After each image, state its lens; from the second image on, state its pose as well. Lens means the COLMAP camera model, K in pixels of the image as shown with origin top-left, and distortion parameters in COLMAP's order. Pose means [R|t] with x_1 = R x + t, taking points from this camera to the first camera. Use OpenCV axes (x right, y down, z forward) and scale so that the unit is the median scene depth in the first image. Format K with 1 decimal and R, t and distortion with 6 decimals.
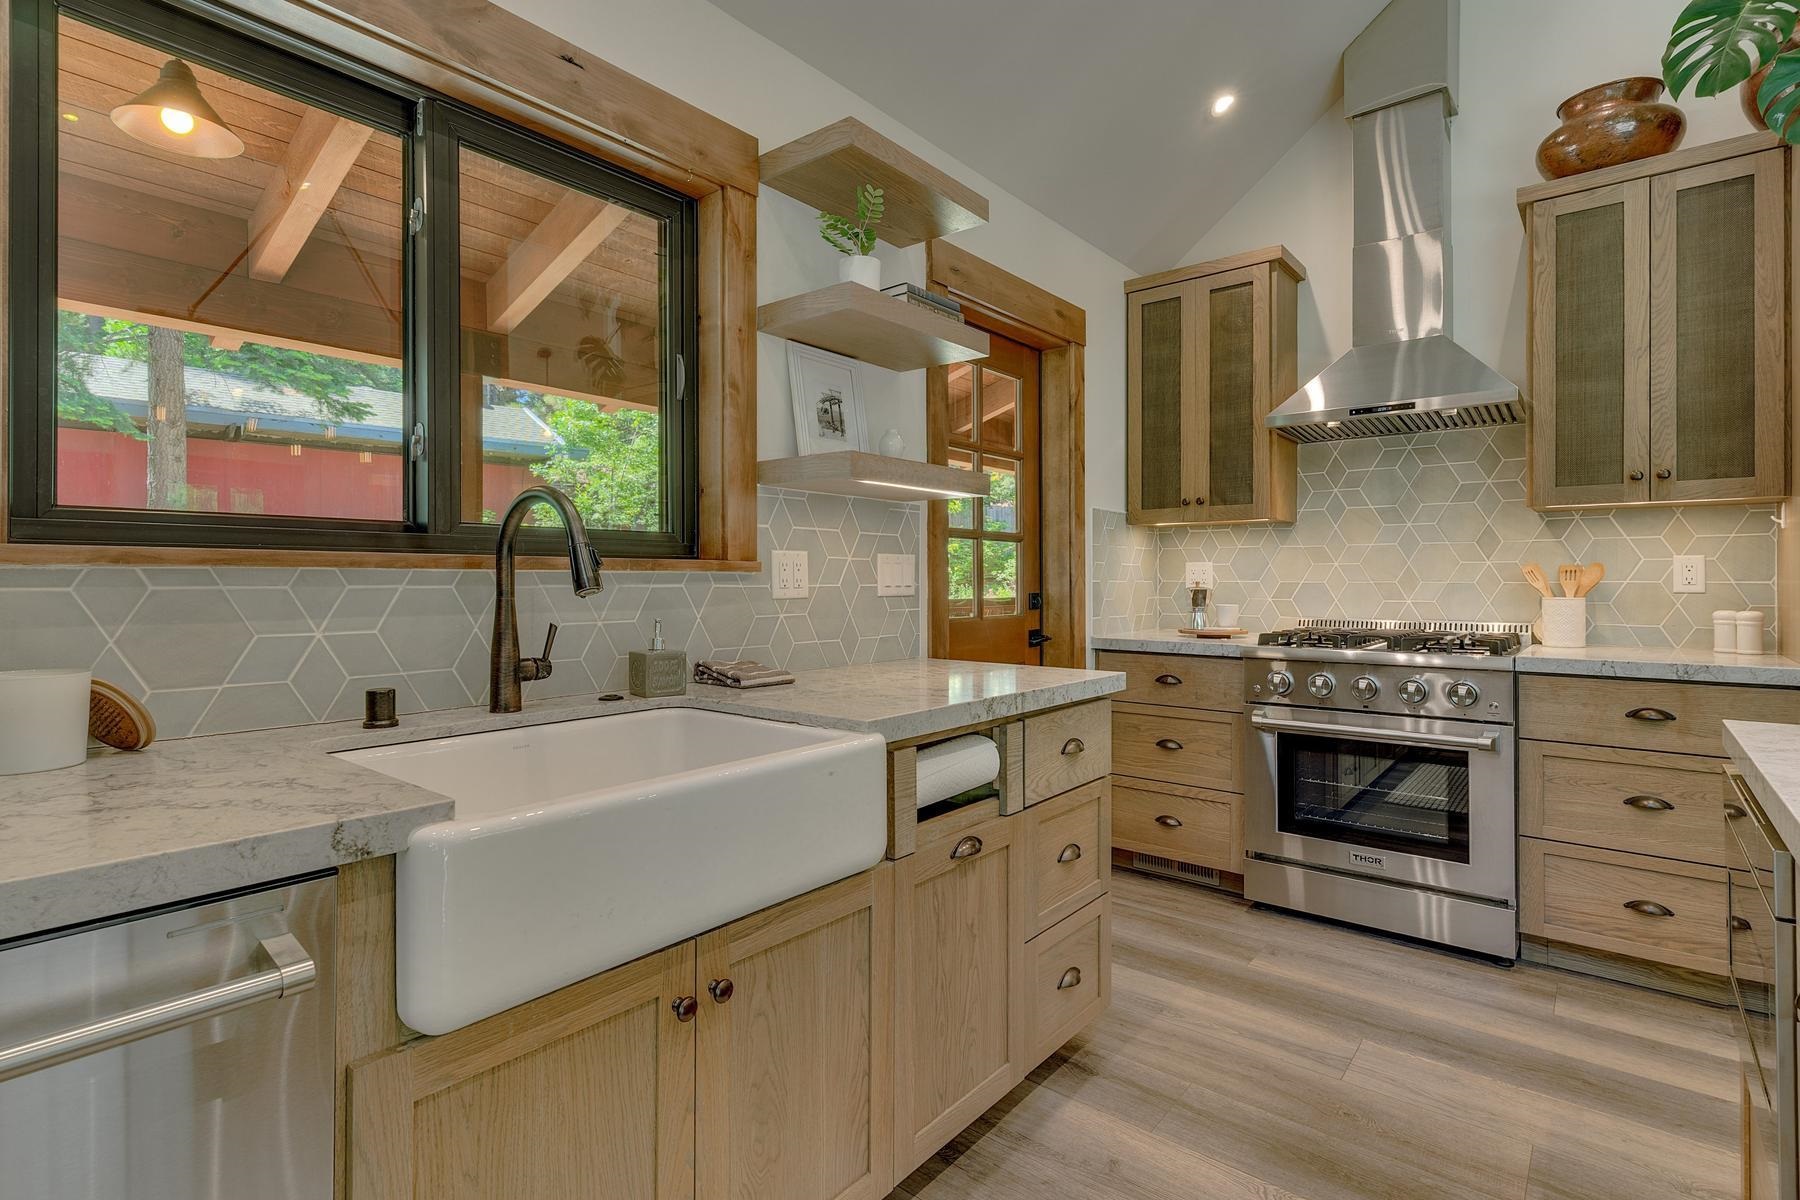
lens RADIAL K [[870.9, 0, 898.6], [0, 870.9, 581.6], [0, 0, 1]] dist [-0.000278, 0.000145]
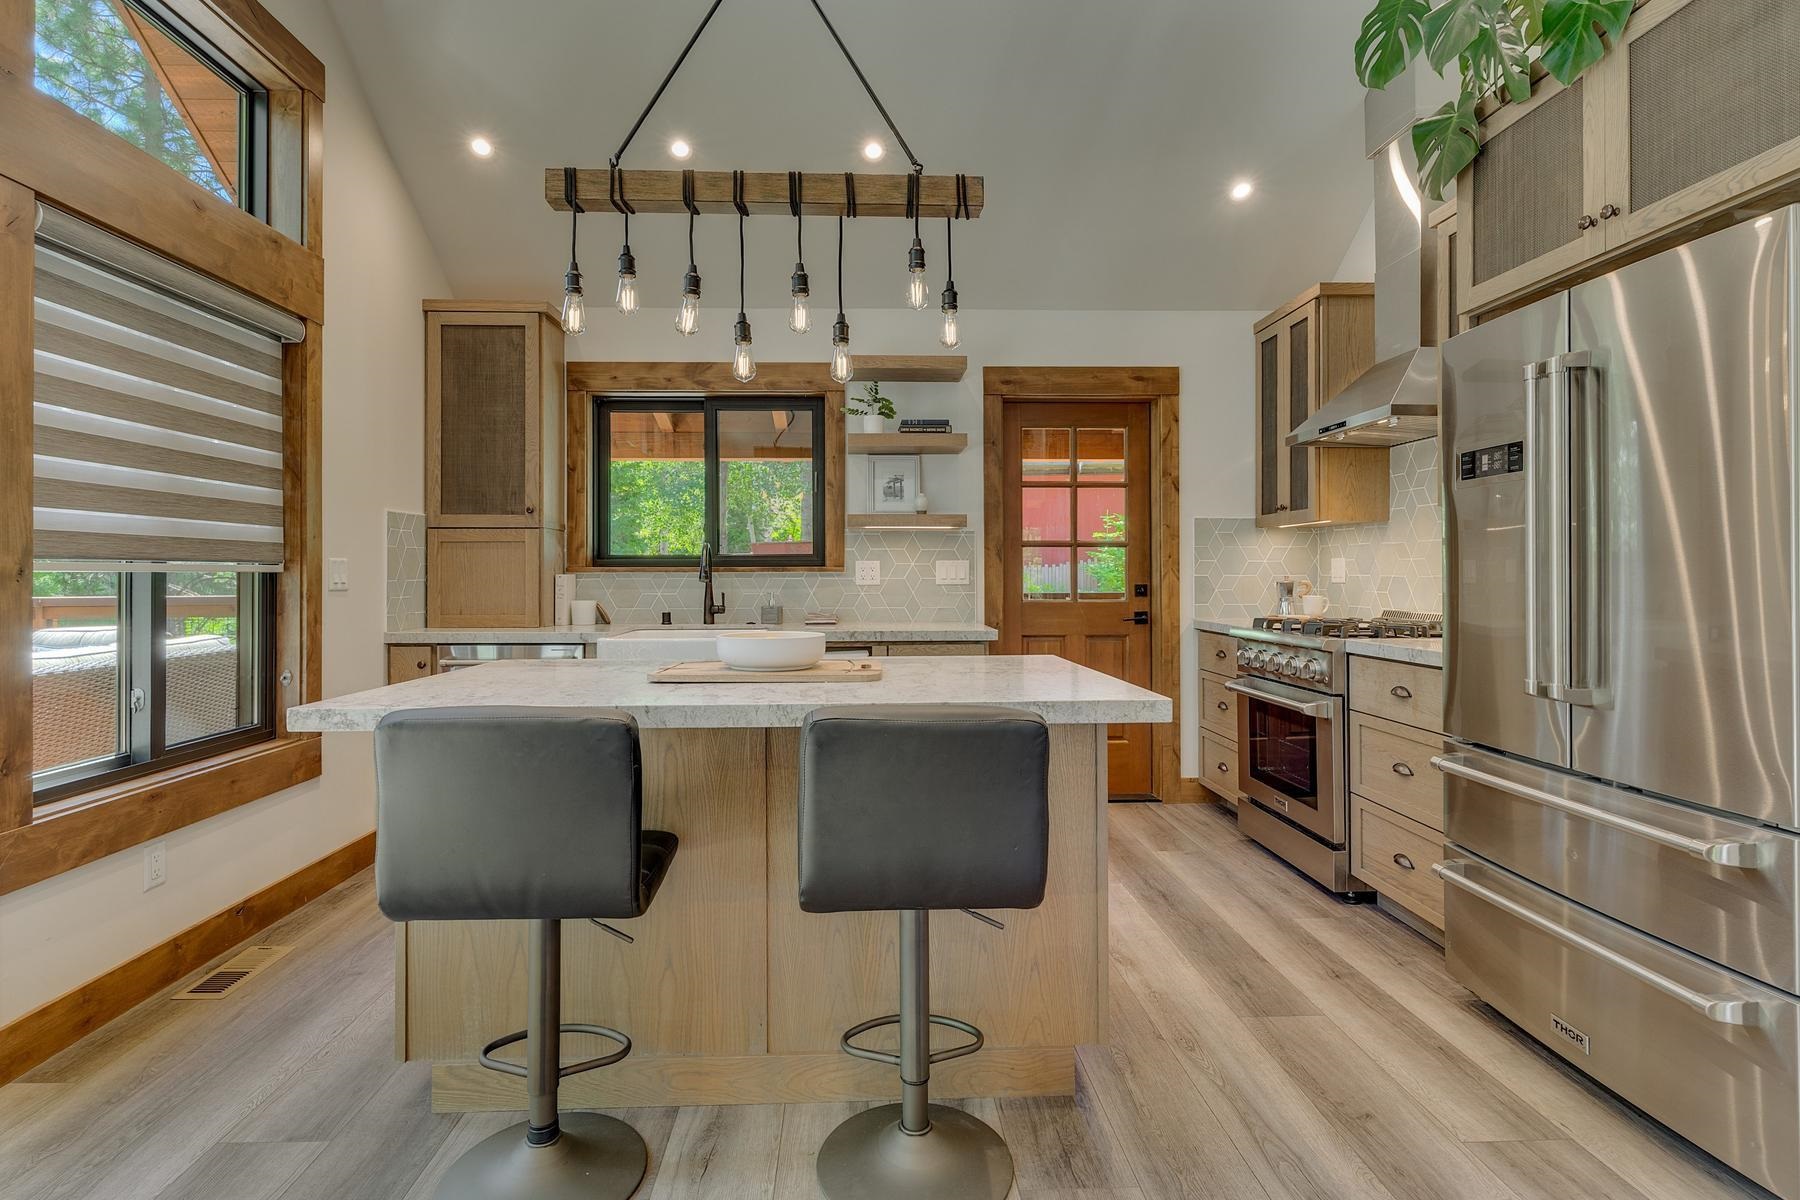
lens RADIAL K [[875.2, 0, 893.2], [0, 875.2, 574.2], [0, 0, 1]] dist [0.002091, -0.000239]
pose [[0.672610, -0.001778, -0.739995, 1.290633], [0.001975, 0.999998, -0.000607, -0.003429], [0.739994, -0.001053, 0.672612, -0.279590]]
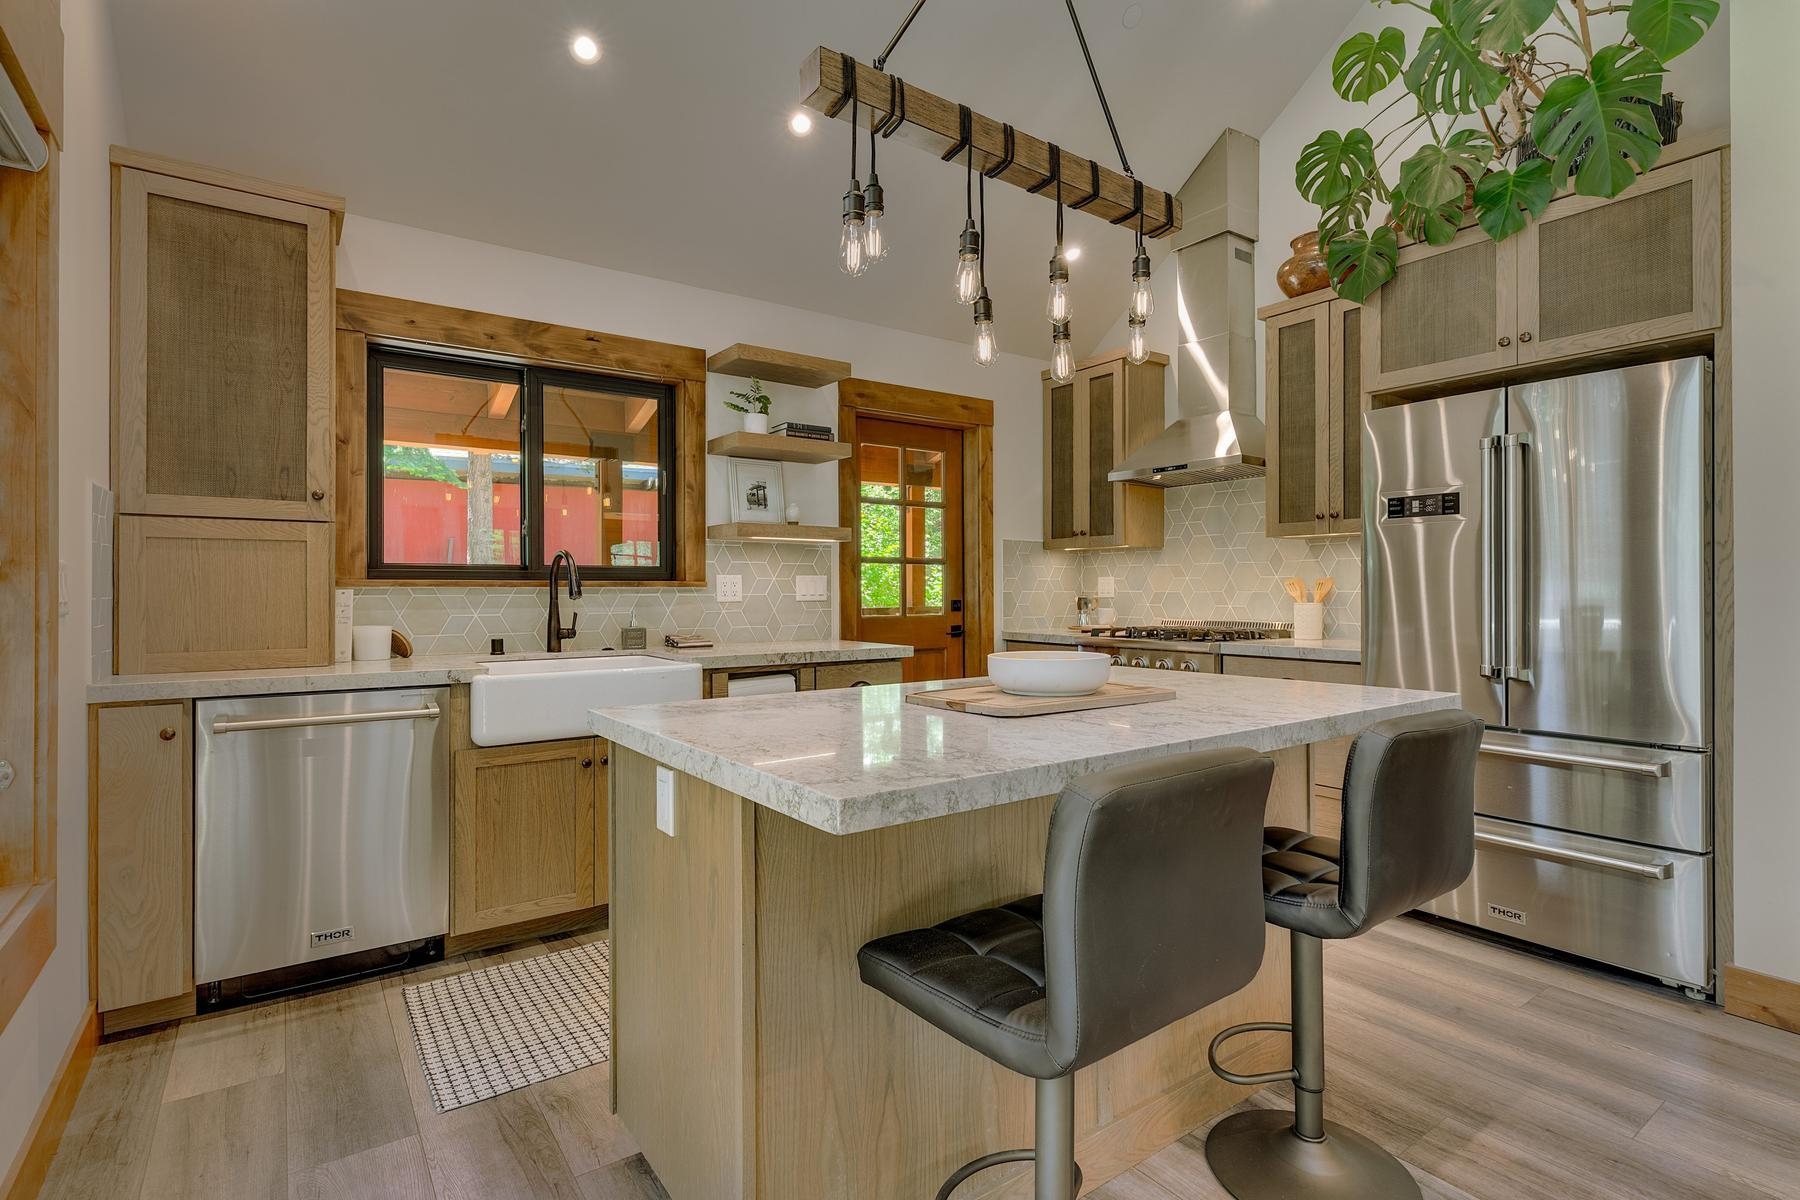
lens RADIAL K [[856.4, 0, 901.9], [0, 856.4, 591.2], [0, 0, 1]] dist [0.001860, -0.000053]
pose [[0.967558, -0.001740, -0.252644, 0.610797], [0.001792, 0.999998, -0.000021, -0.001495], [0.252643, -0.000432, 0.967559, -0.561602]]
